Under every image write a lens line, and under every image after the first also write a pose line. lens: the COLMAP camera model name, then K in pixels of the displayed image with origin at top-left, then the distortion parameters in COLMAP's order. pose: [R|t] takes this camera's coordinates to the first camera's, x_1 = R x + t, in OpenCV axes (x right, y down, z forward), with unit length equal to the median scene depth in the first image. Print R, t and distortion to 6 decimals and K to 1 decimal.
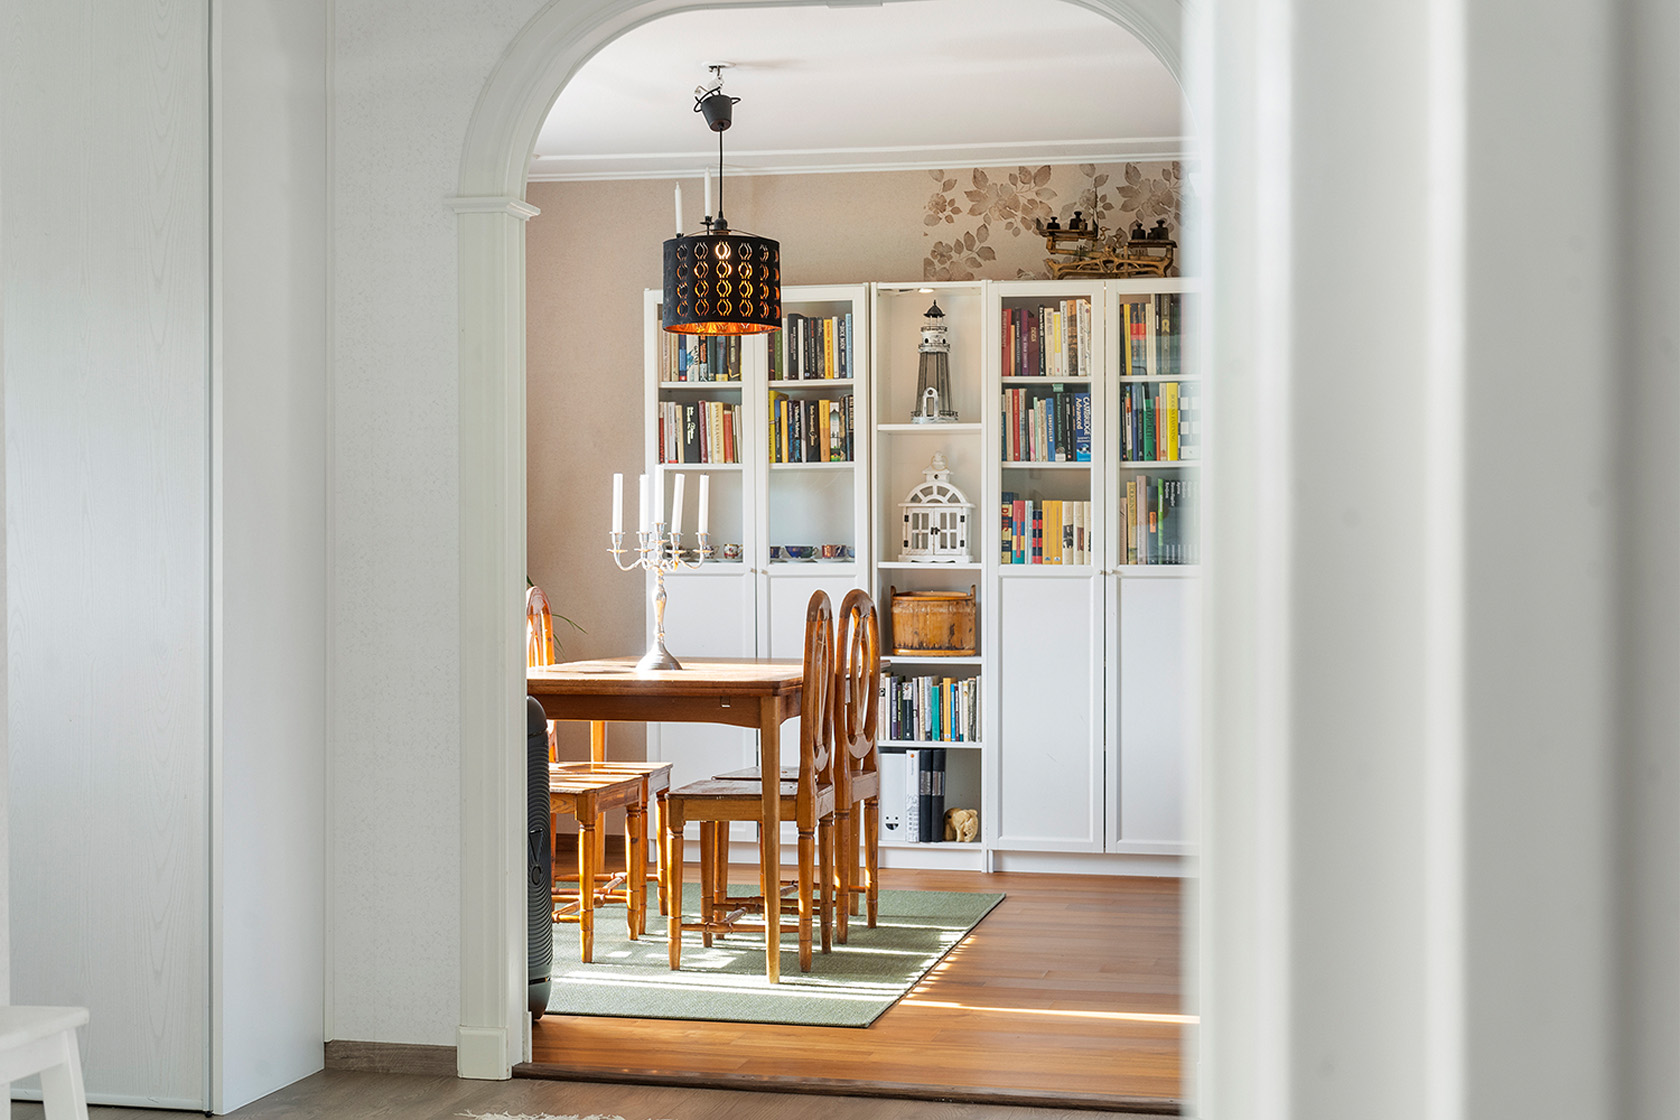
lens RADIAL K [[2329.8, 0, 839.1], [0, 2329.8, 557.4], [0, 0, 1]] dist [0.005202, 0.000000]
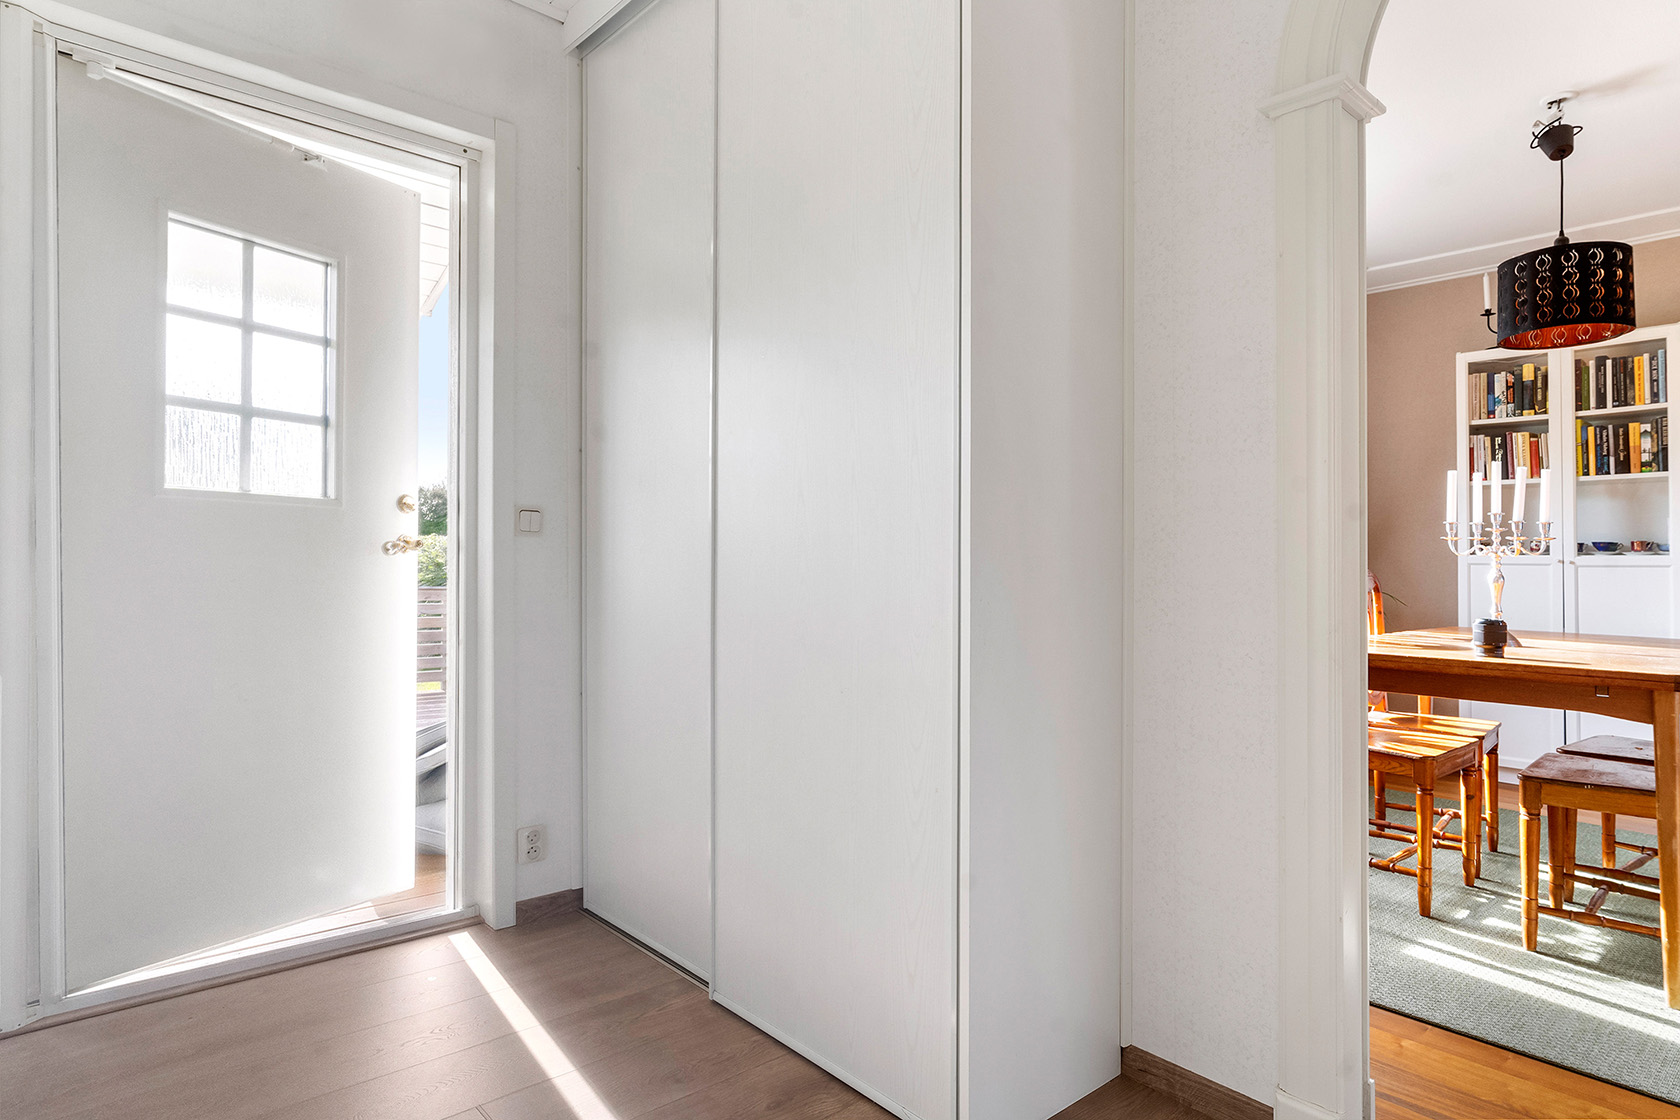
lens RADIAL K [[920.8, 0, 832.4], [0, 920.8, 549.6], [0, 0, 1]] dist [0.000764, 0.002724]
pose [[0.797923, -0.002166, -0.602755, -0.050646], [-0.005648, 0.999923, -0.011070, 0.007157], [0.602732, 0.012237, 0.797850, 0.357814]]
